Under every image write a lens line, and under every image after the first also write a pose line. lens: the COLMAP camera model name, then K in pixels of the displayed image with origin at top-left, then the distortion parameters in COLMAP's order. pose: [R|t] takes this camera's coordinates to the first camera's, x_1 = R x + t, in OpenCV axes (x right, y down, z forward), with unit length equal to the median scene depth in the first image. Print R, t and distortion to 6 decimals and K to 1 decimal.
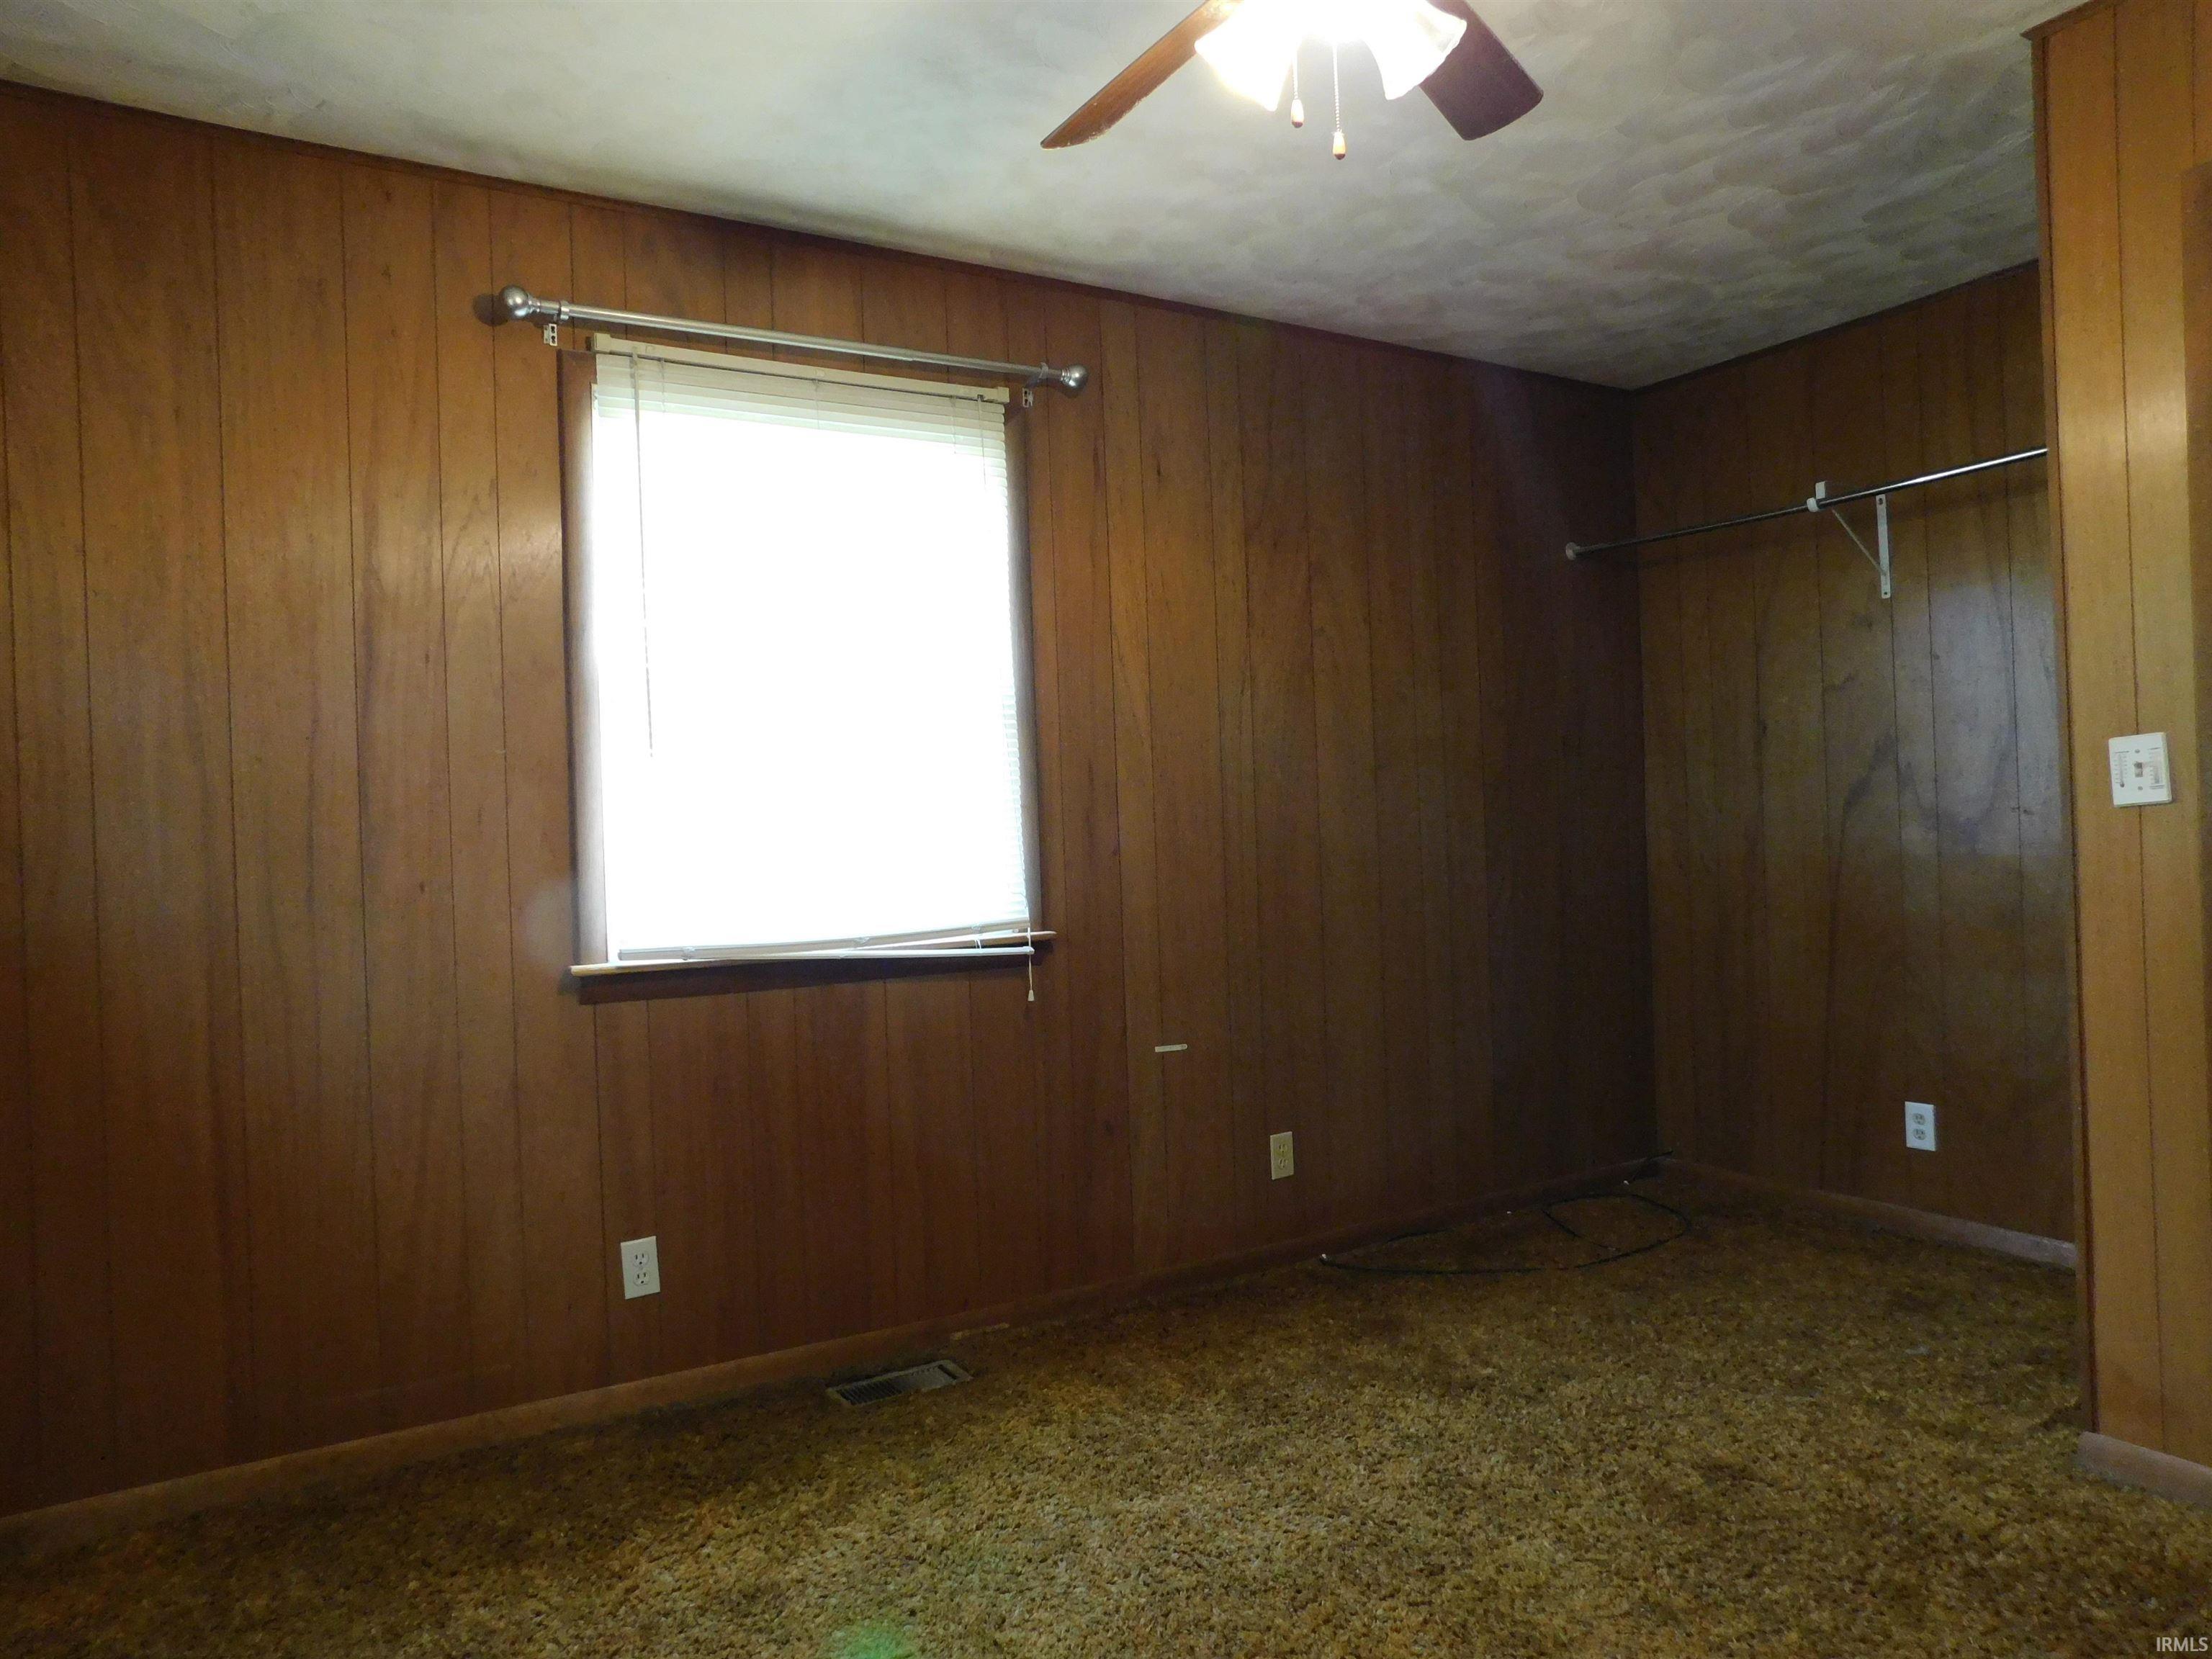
lens RADIAL K [[1468.9, 0, 1105.0], [0, 1468.9, 832.2], [0, 0, 1]] dist [-0.064637, 0.054459]
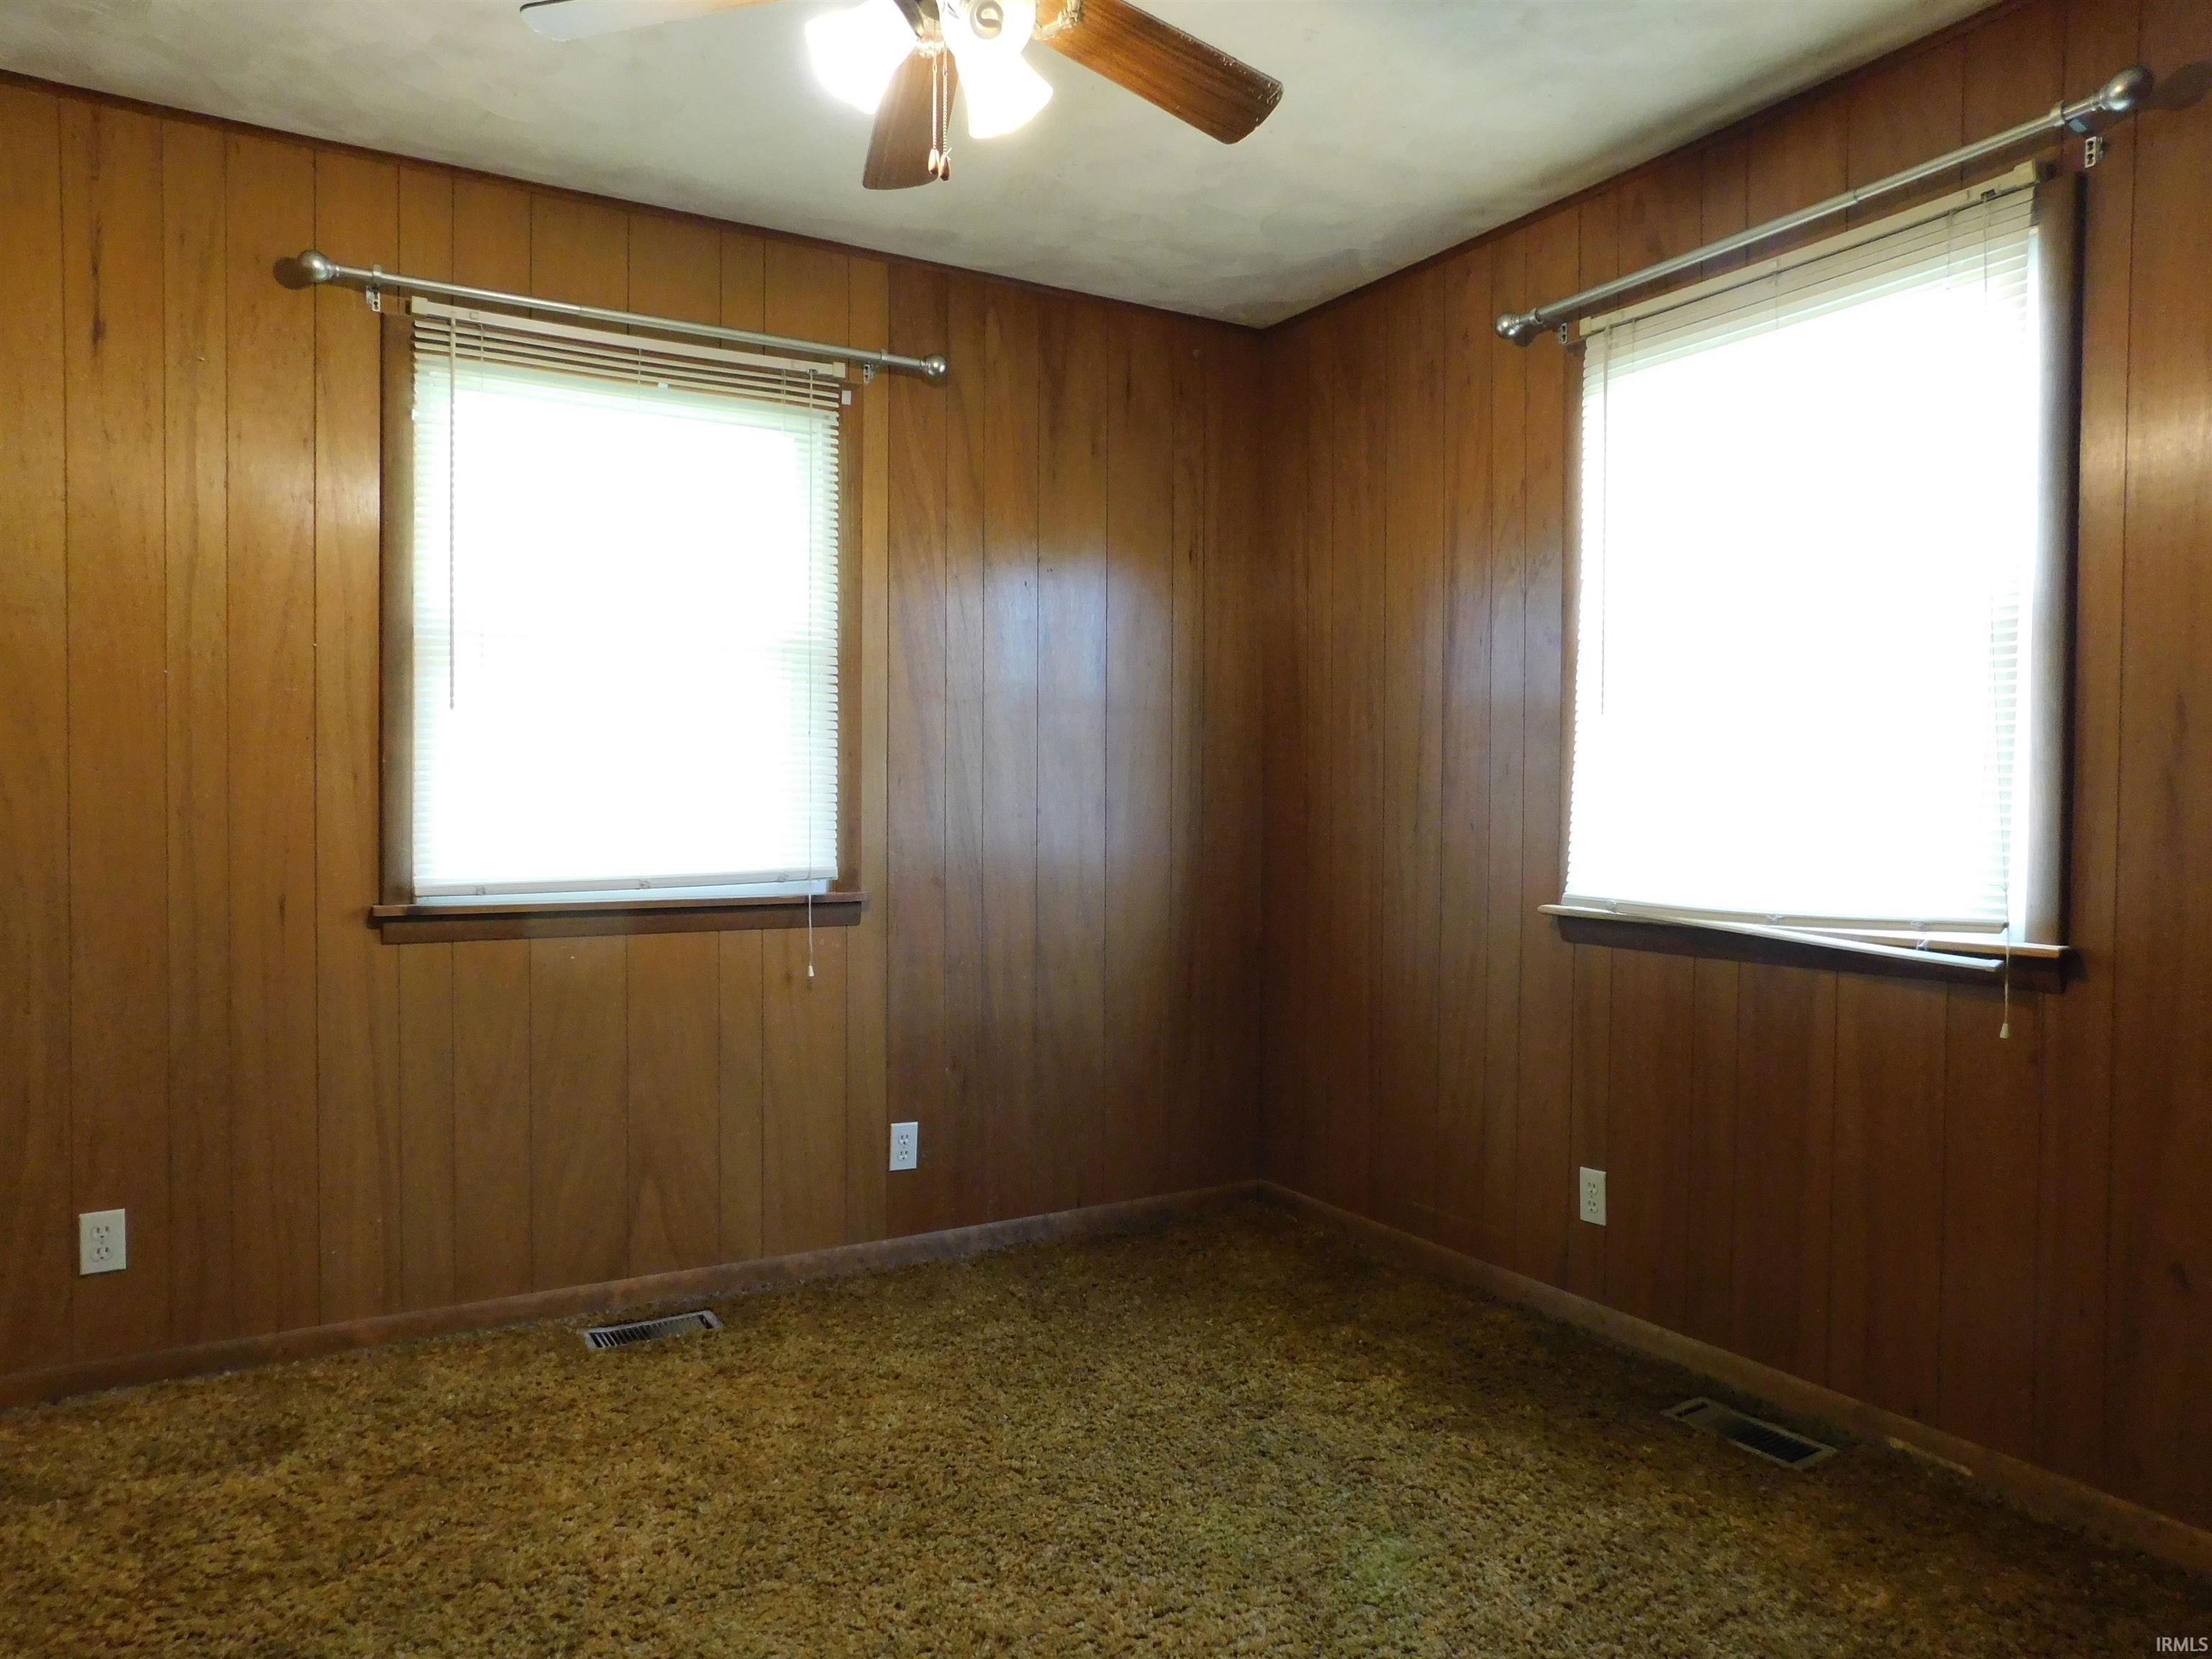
lens RADIAL K [[1468.9, 0, 1102.6], [0, 1468.9, 827.6], [0, 0, 1]] dist [-0.064637, 0.054459]
pose [[-0.010252, 0.050656, -0.998664, 0.724478], [-0.008767, 0.998673, 0.050747, -0.019866], [0.999909, 0.009276, -0.009794, 0.642982]]
